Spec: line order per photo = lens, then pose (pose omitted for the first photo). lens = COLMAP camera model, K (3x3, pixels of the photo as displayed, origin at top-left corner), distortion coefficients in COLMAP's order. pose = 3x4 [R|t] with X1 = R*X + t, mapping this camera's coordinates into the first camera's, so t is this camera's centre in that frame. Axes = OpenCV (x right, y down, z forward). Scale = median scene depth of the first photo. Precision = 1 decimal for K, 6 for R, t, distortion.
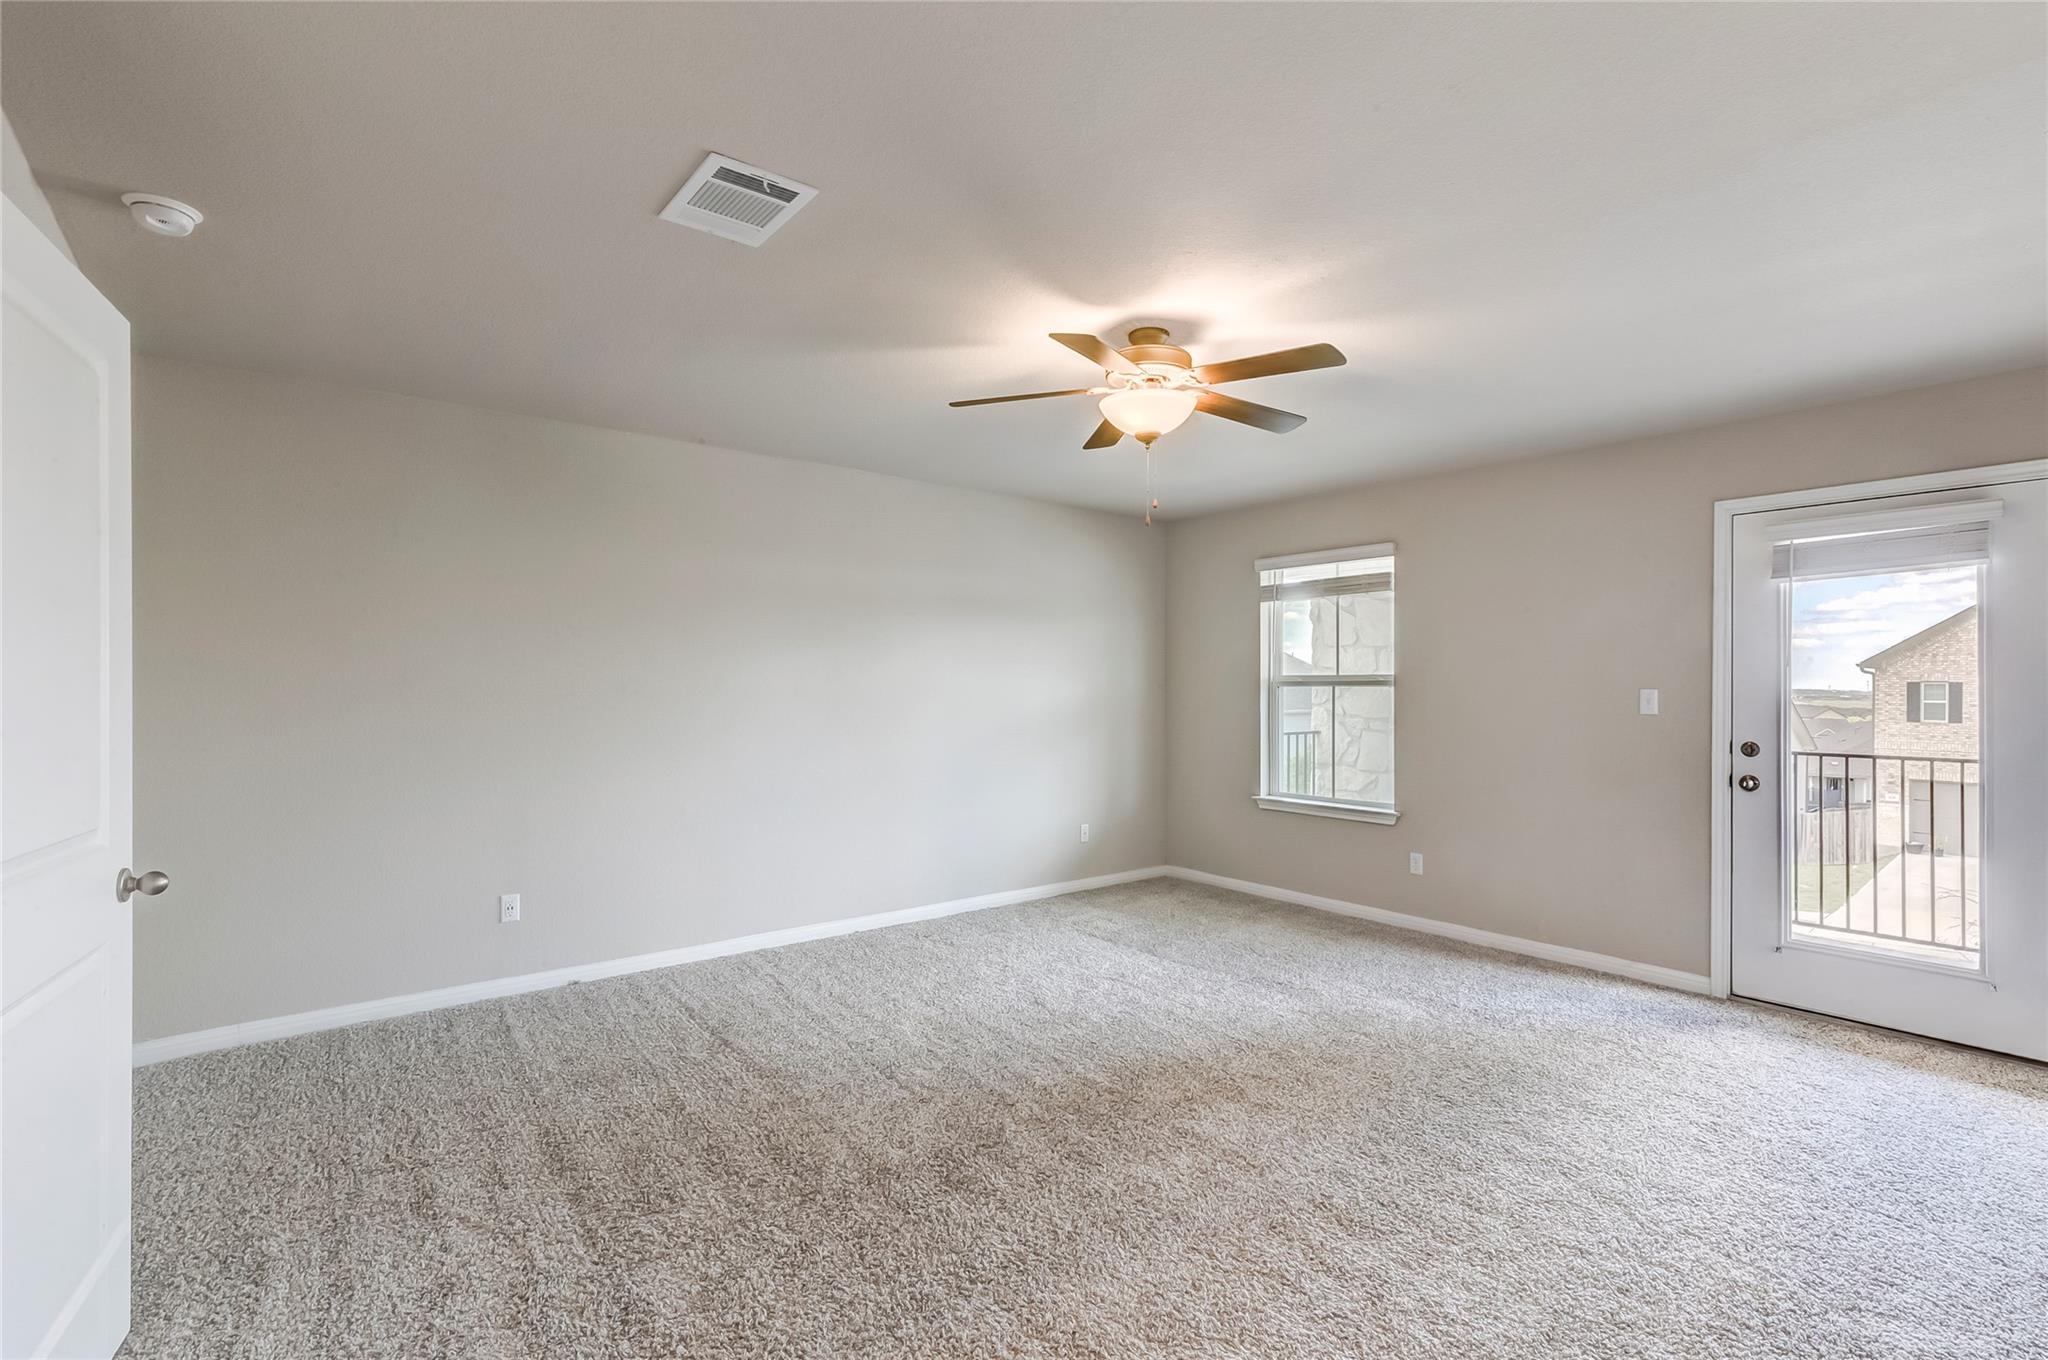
lens RADIAL K [[930.9, 0, 1013.7], [0, 930.9, 682.3], [0, 0, 1]] dist [0.013456, -0.001699]
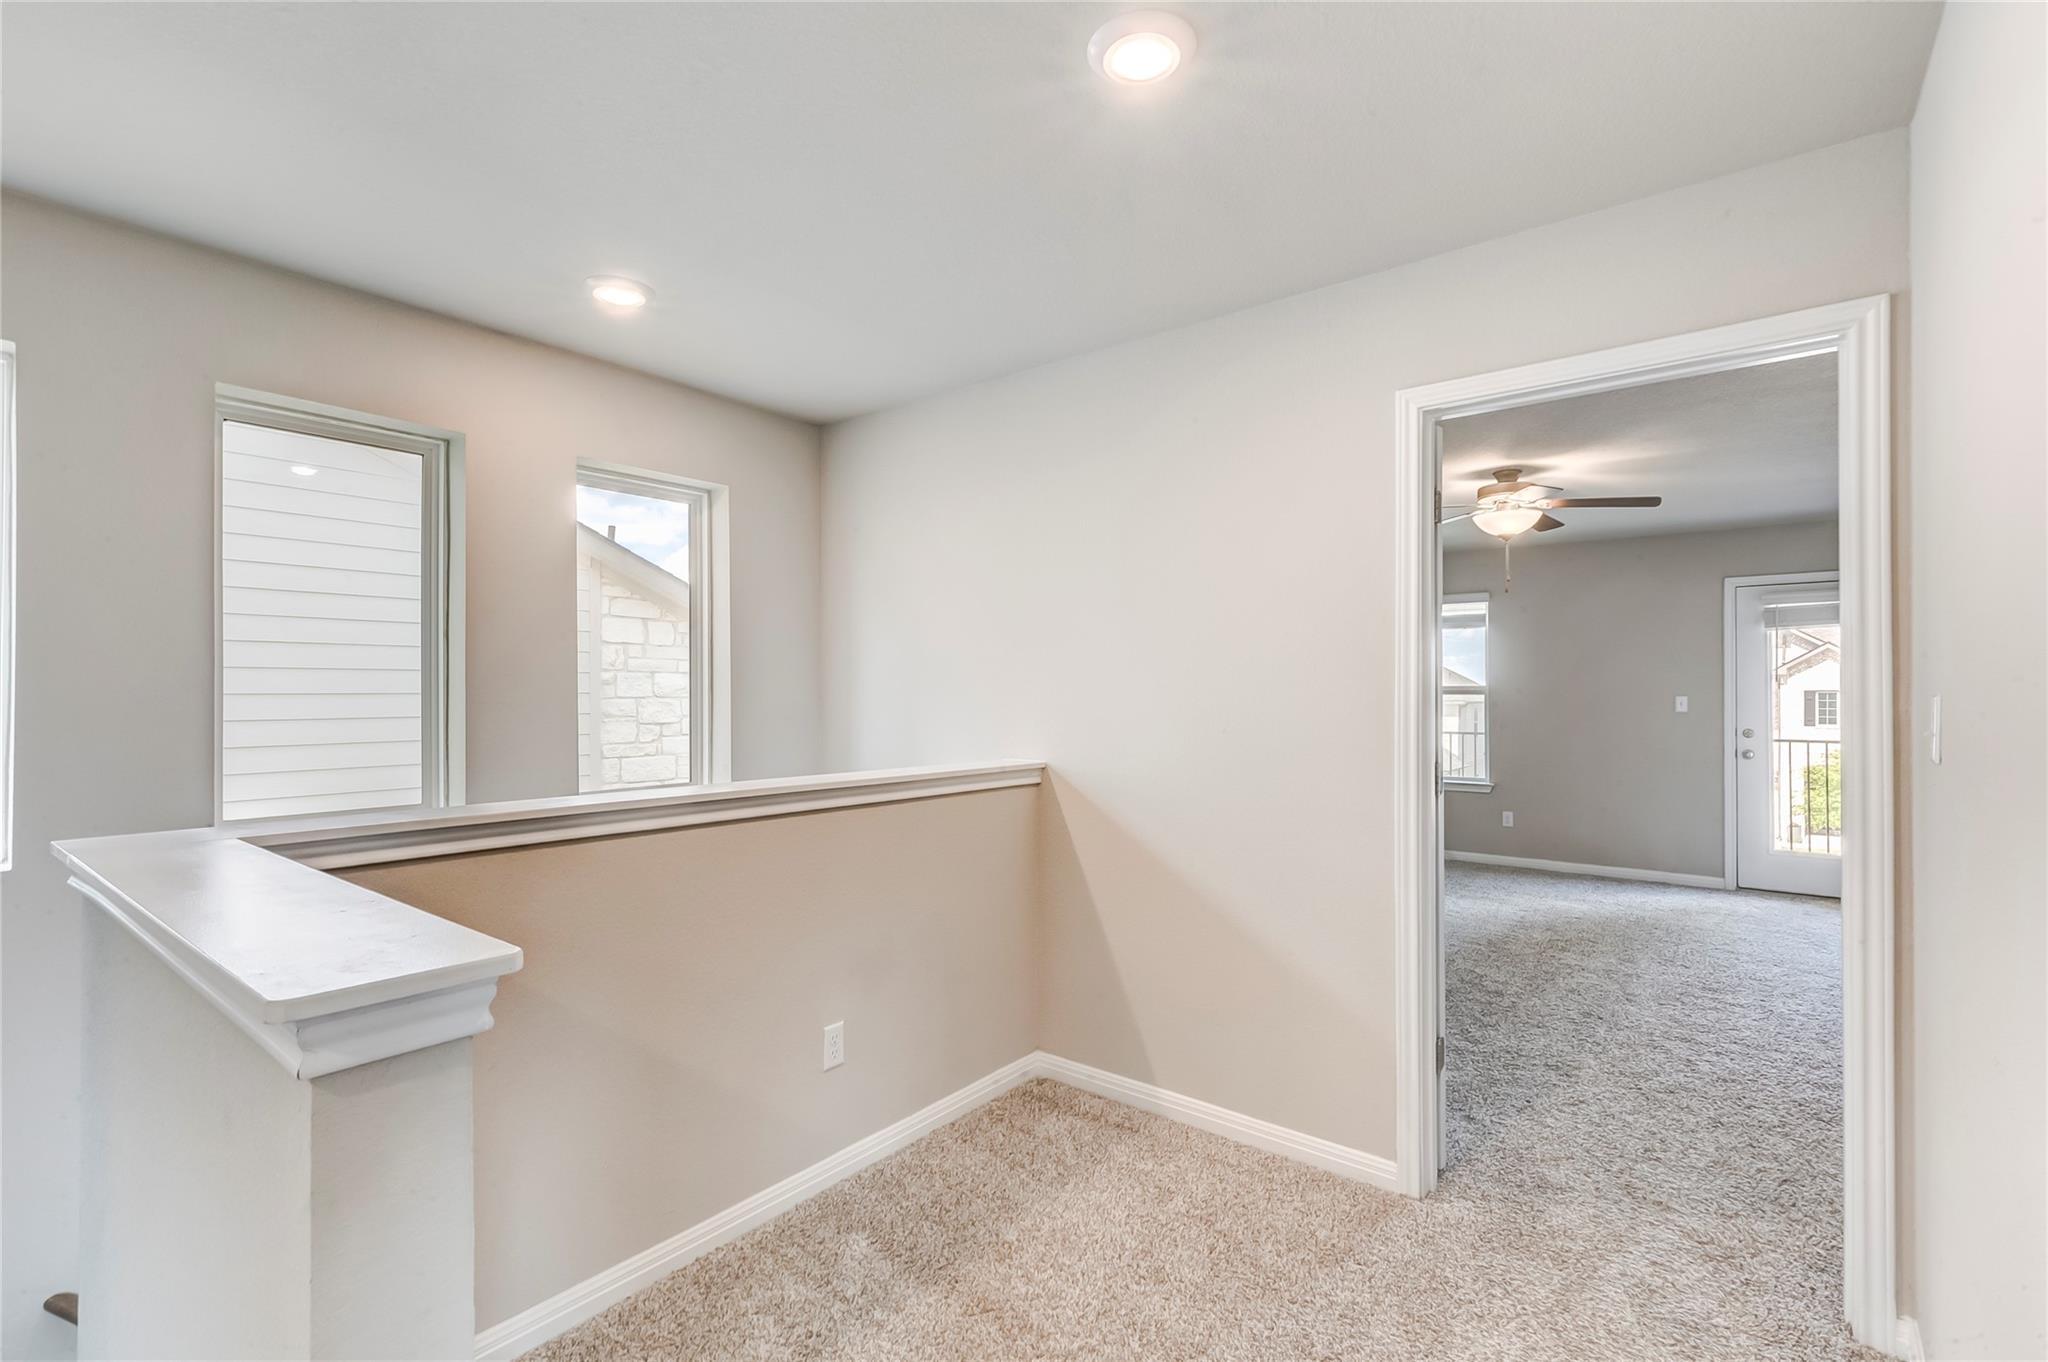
lens RADIAL K [[930.9, 0, 1028.8], [0, 930.9, 684.9], [0, 0, 1]] dist [0.013456, -0.001699]
pose [[0.969958, 0.004185, 0.243238, -0.791386], [-0.003024, 0.999982, -0.005149, 0.000151], [-0.243255, 0.004258, 0.969953, -0.255324]]
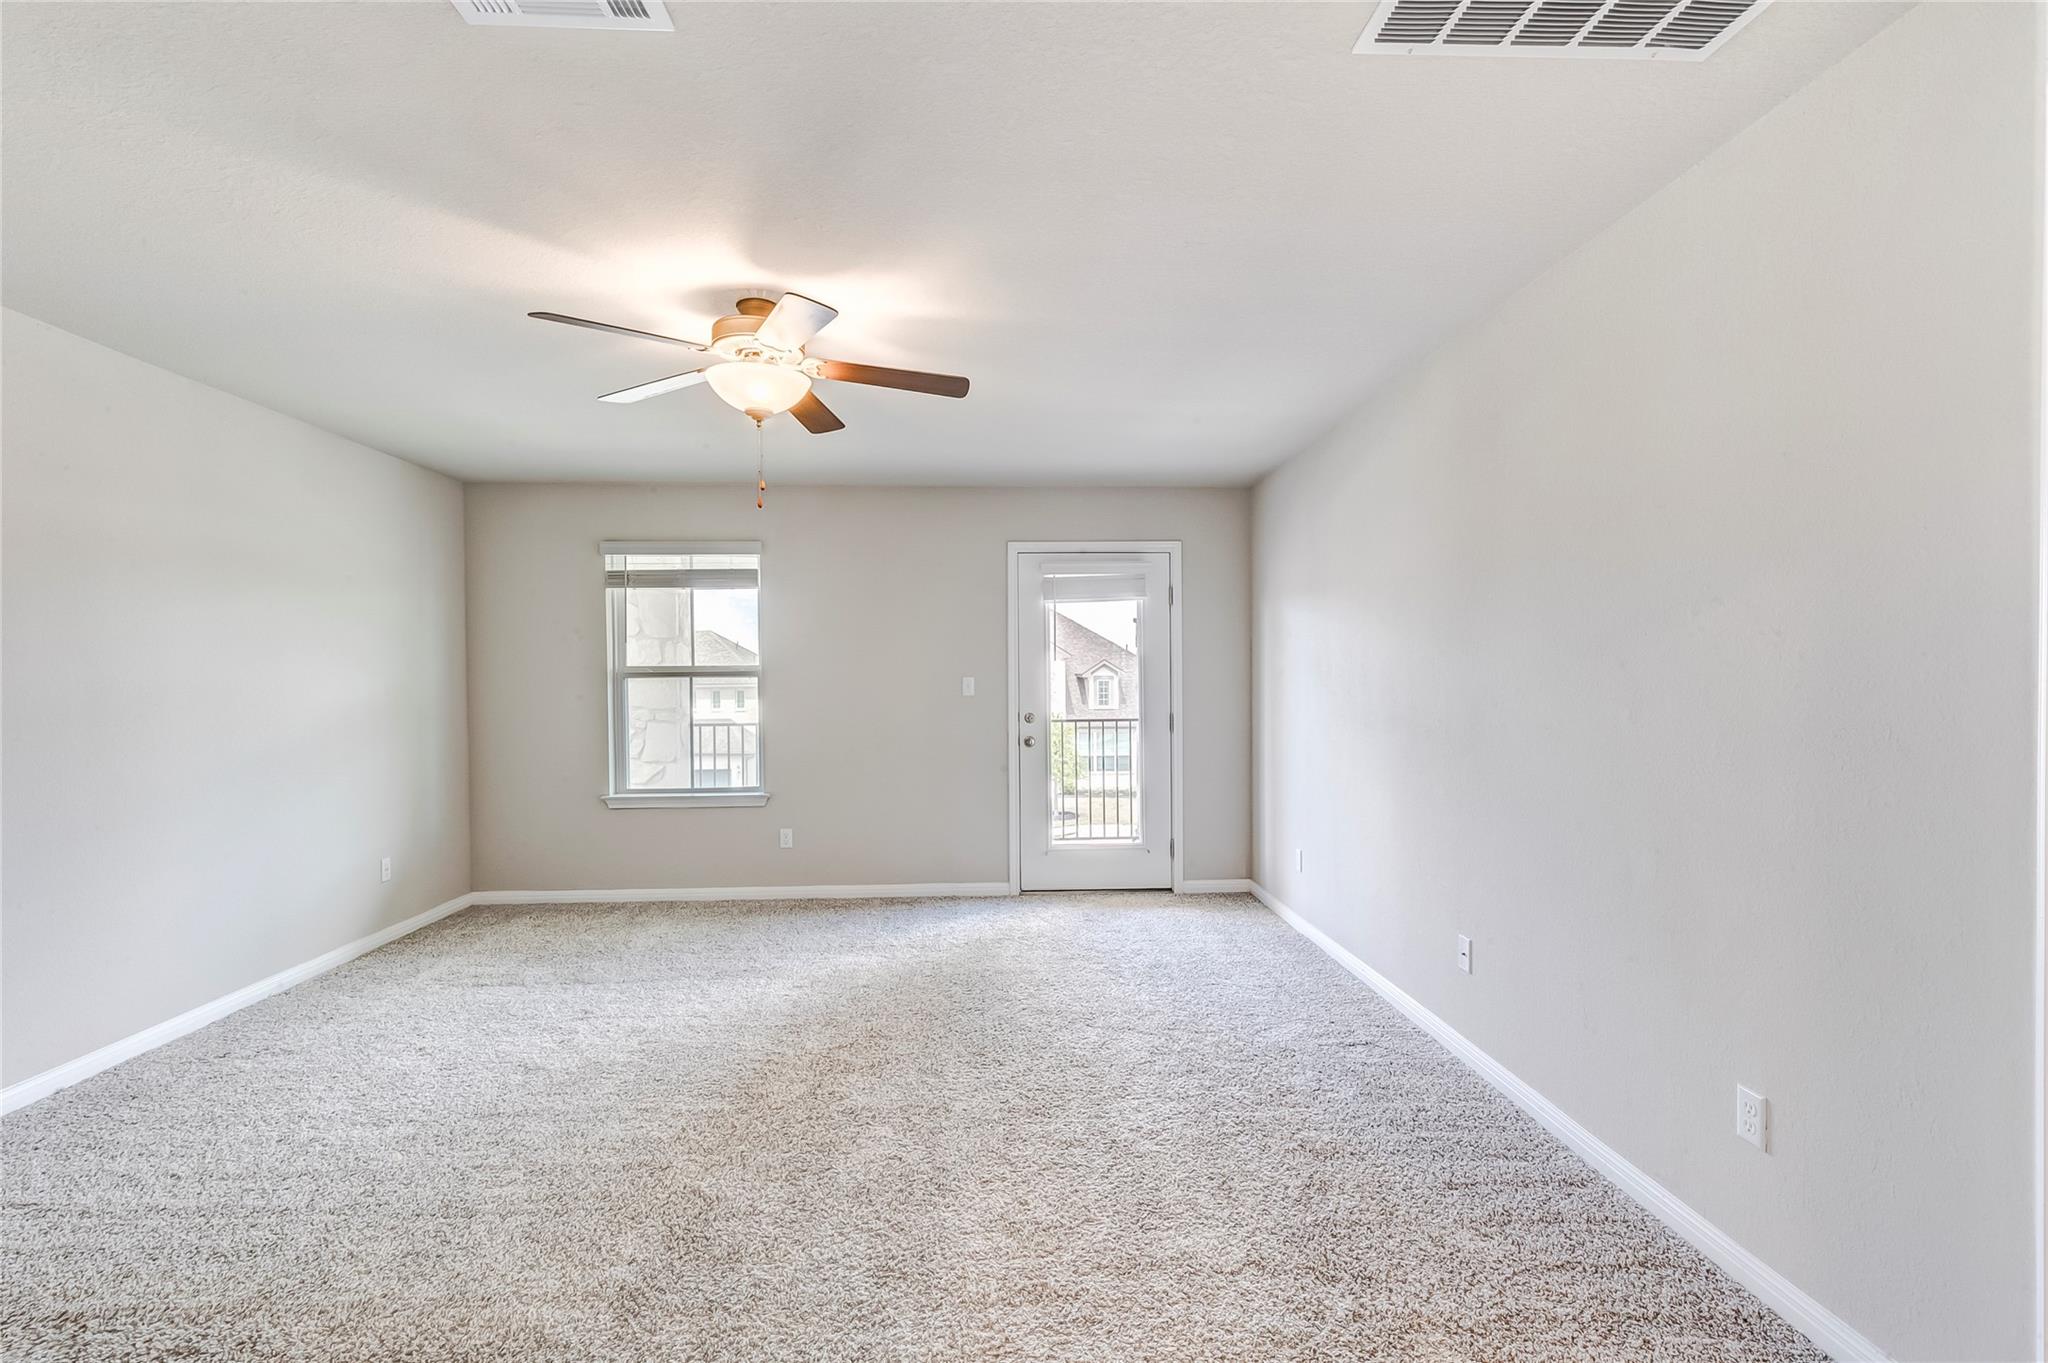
lens RADIAL K [[930.9, 0, 1021.7], [0, 930.9, 683.8], [0, 0, 1]] dist [0.013456, -0.001699]
pose [[0.585613, -0.014030, 0.810470, -0.370003], [0.005417, 0.999896, 0.013395, 0.000181], [-0.810573, -0.003454, 0.585627, 0.174630]]
